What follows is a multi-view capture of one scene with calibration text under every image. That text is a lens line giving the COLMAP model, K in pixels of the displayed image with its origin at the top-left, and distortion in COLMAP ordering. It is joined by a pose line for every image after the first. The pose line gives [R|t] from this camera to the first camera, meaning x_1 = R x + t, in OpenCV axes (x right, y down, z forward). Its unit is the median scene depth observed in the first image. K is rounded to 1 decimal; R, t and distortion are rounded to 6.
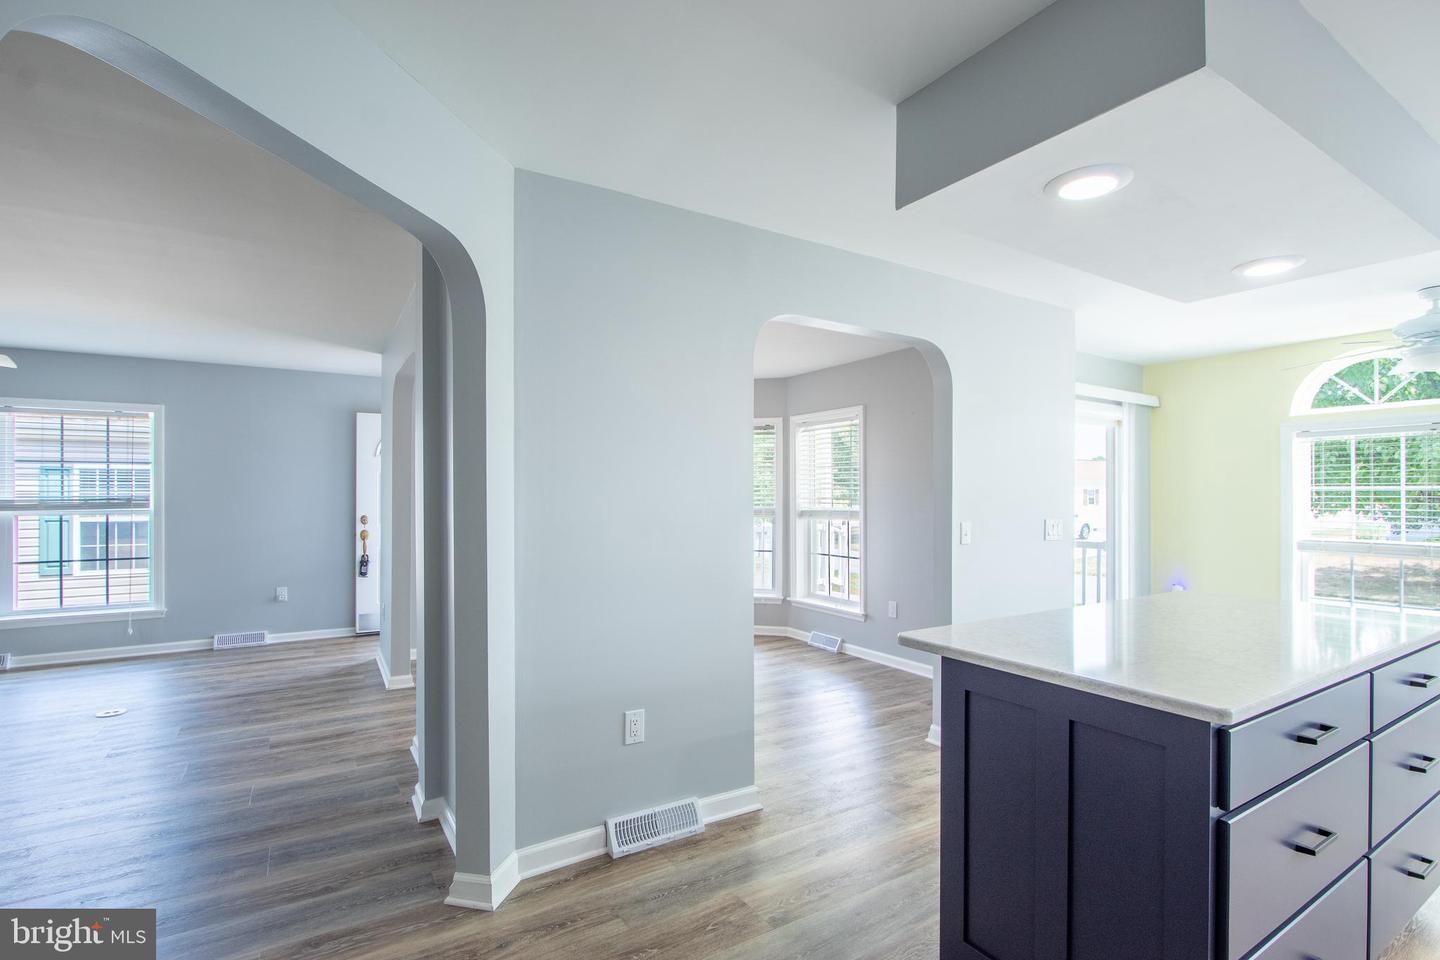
lens RADIAL K [[682.8, 0, 717.2], [0, 682.8, 488.6], [0, 0, 1]] dist [-0.017876, 0.002420]
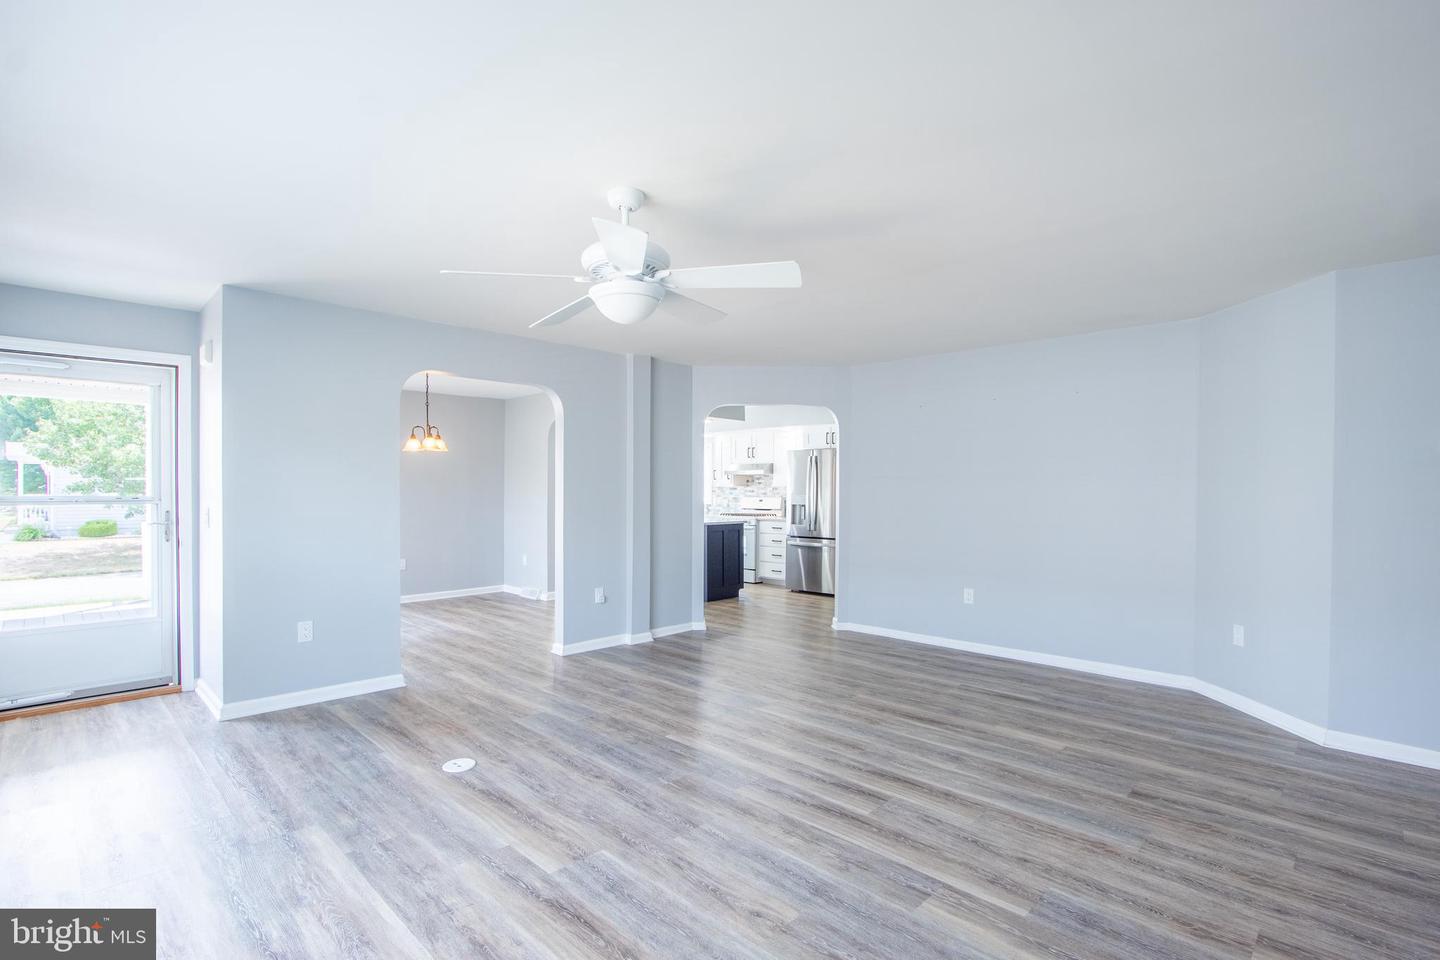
lens RADIAL K [[682.8, 0, 712.7], [0, 682.8, 488.2], [0, 0, 1]] dist [-0.017876, 0.002420]
pose [[-0.238873, 0.000242, 0.971051, -1.307254], [-0.010282, 0.999943, -0.002778, 0.008168], [-0.970996, -0.010648, -0.238857, 0.683847]]
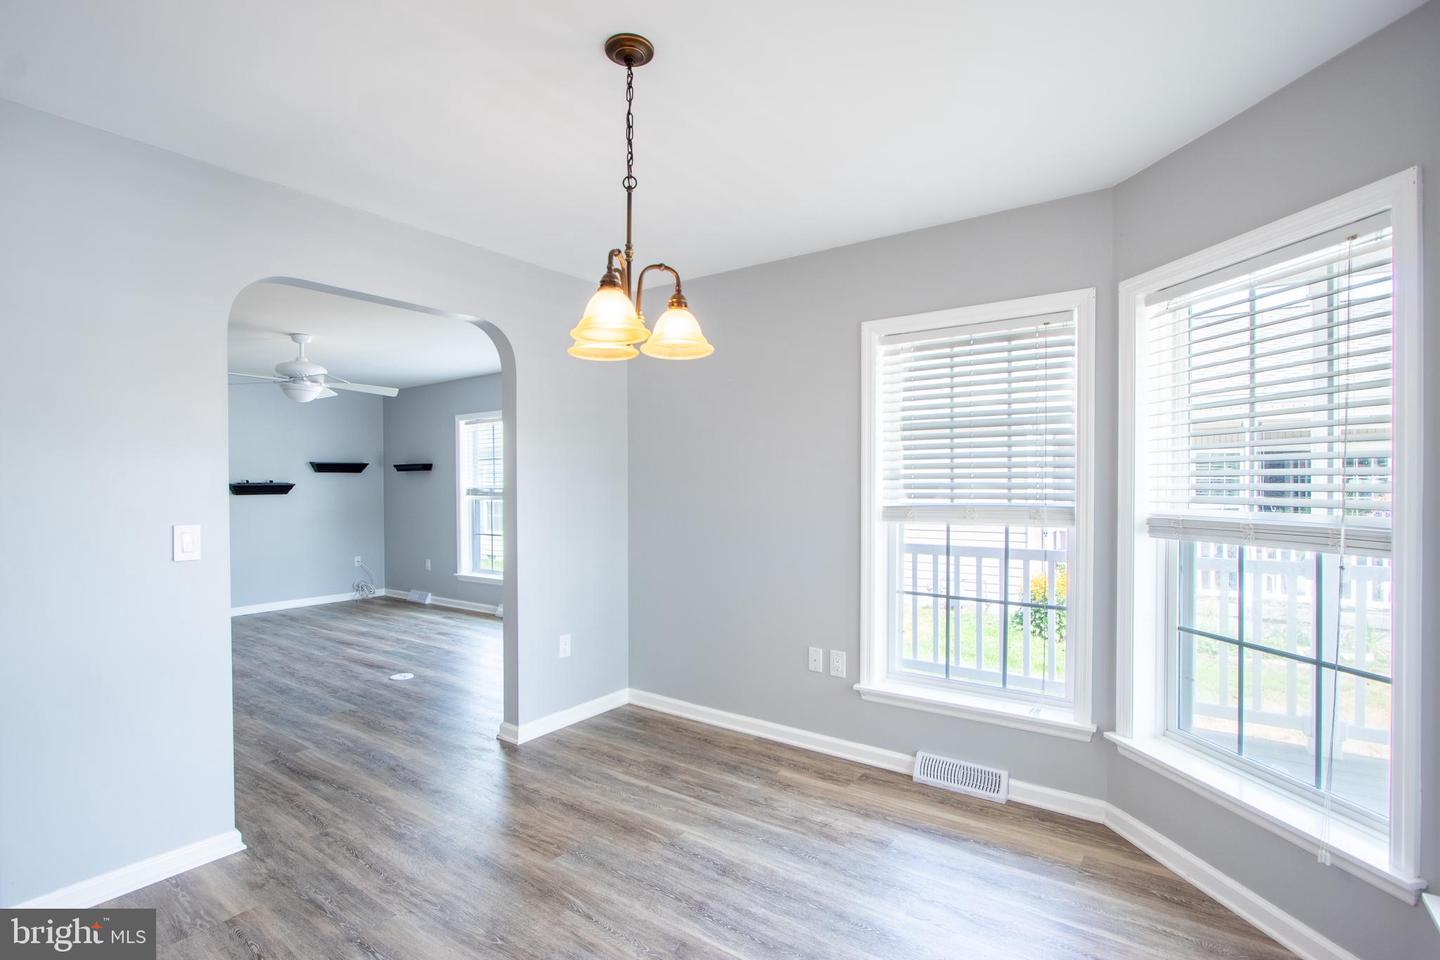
lens RADIAL K [[682.8, 0, 729.9], [0, 682.8, 488.3], [0, 0, 1]] dist [-0.017876, 0.002420]
pose [[0.402727, 0.005405, -0.915304, 0.279982], [0.011273, 0.999877, 0.010865, 0.006556], [0.915251, -0.014693, 0.402616, 0.792388]]
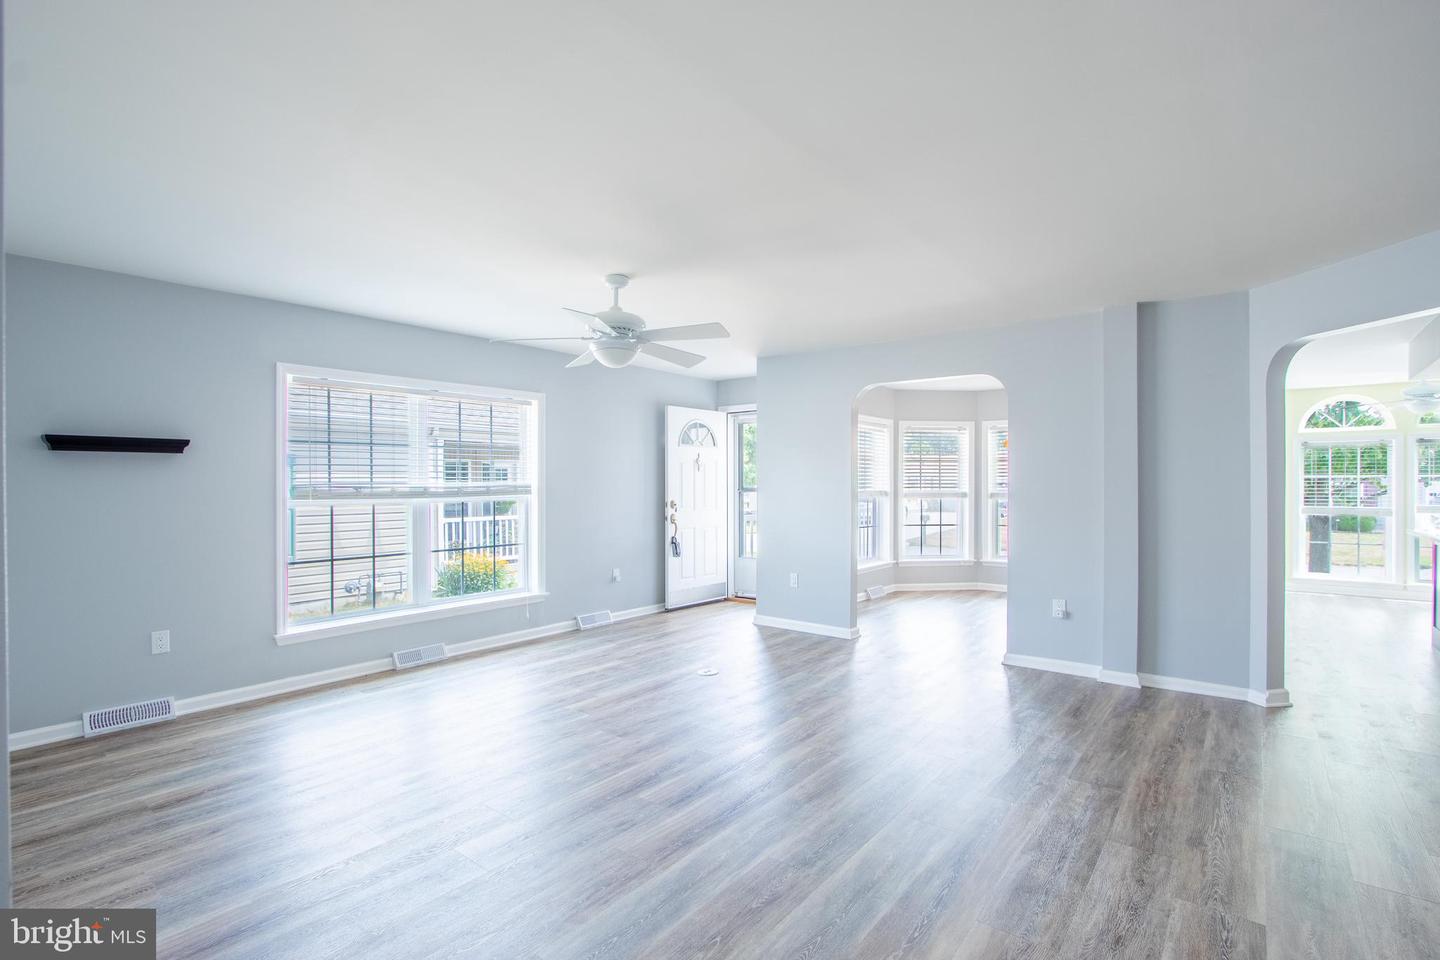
lens RADIAL K [[682.8, 0, 711.1], [0, 682.8, 482.3], [0, 0, 1]] dist [-0.017876, 0.002420]
pose [[0.941267, -0.001669, 0.337660, -0.965881], [-0.000407, 0.999981, 0.006078, 0.004613], [-0.337664, -0.005858, 0.941249, -0.061266]]
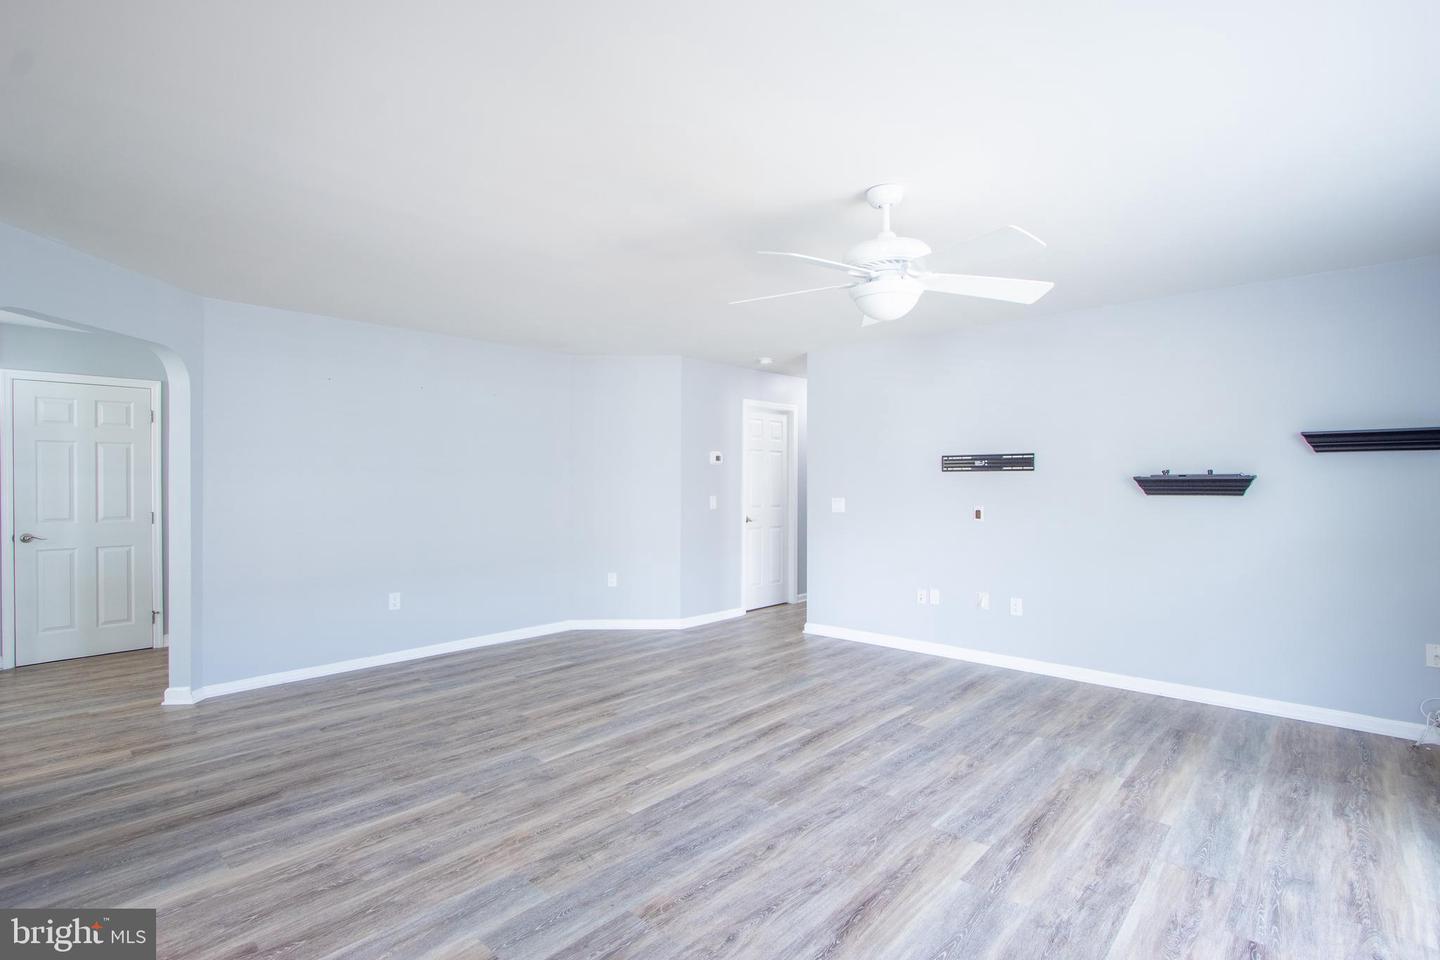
lens RADIAL K [[682.8, 0, 714.4], [0, 682.8, 478.1], [0, 0, 1]] dist [-0.017876, 0.002420]
pose [[-0.962039, 0.000912, -0.272909, -0.569882], [0.004206, 0.999925, -0.011487, 0.010235], [0.272878, -0.012199, -0.961971, 1.064747]]
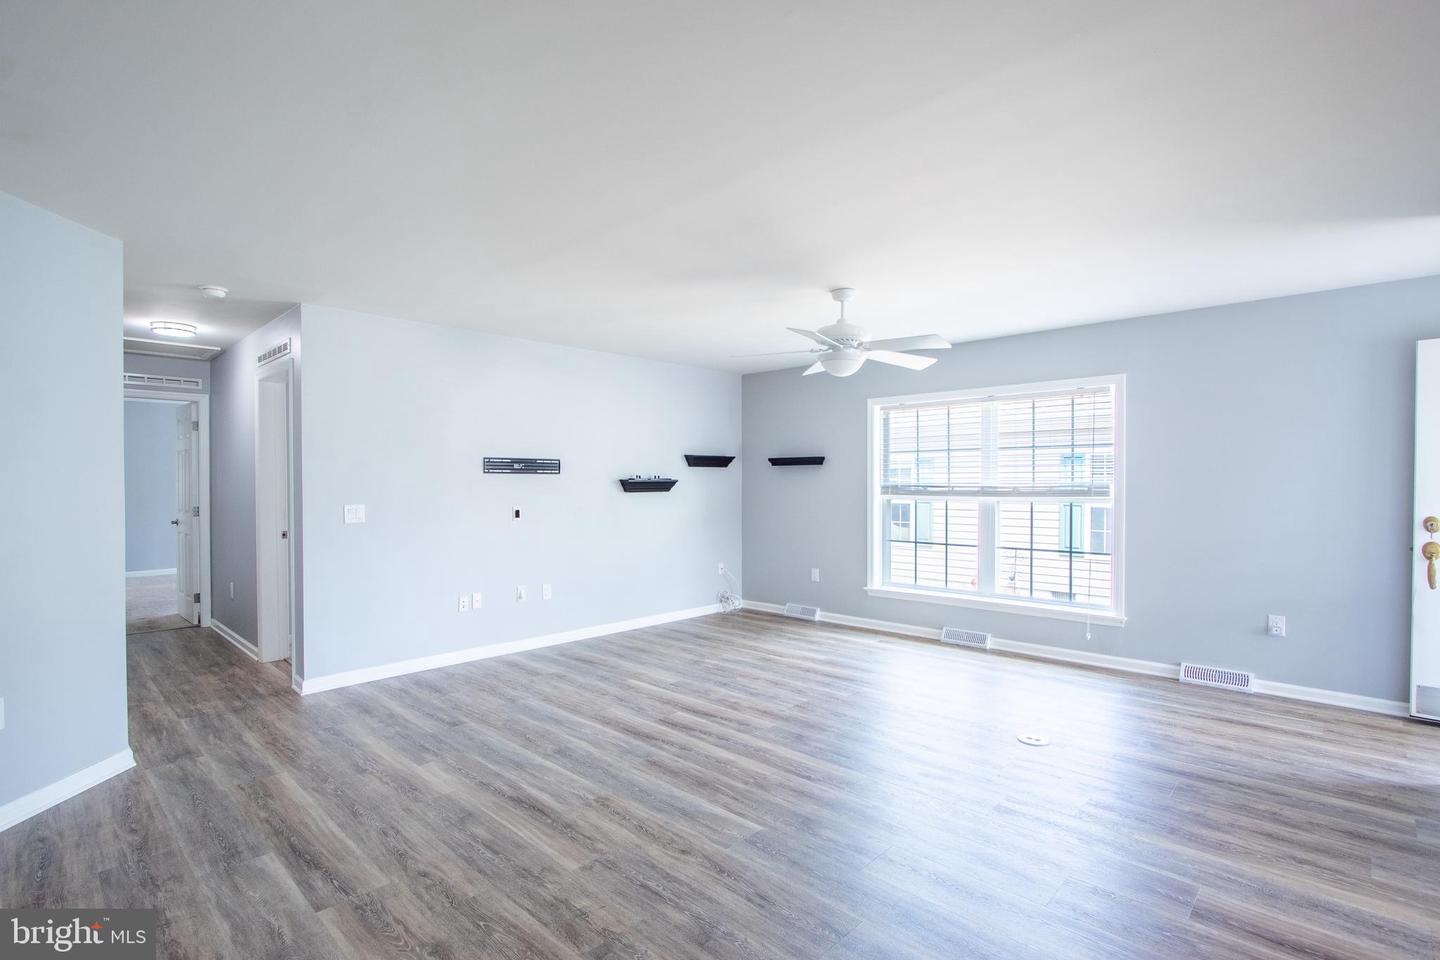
lens RADIAL K [[682.8, 0, 709.2], [0, 682.8, 495.2], [0, 0, 1]] dist [-0.017876, 0.002420]
pose [[0.250090, 0.019263, -0.968031, -0.138912], [0.008309, 0.999723, 0.022040, 0.003355], [0.968187, -0.013555, 0.249860, 0.301443]]
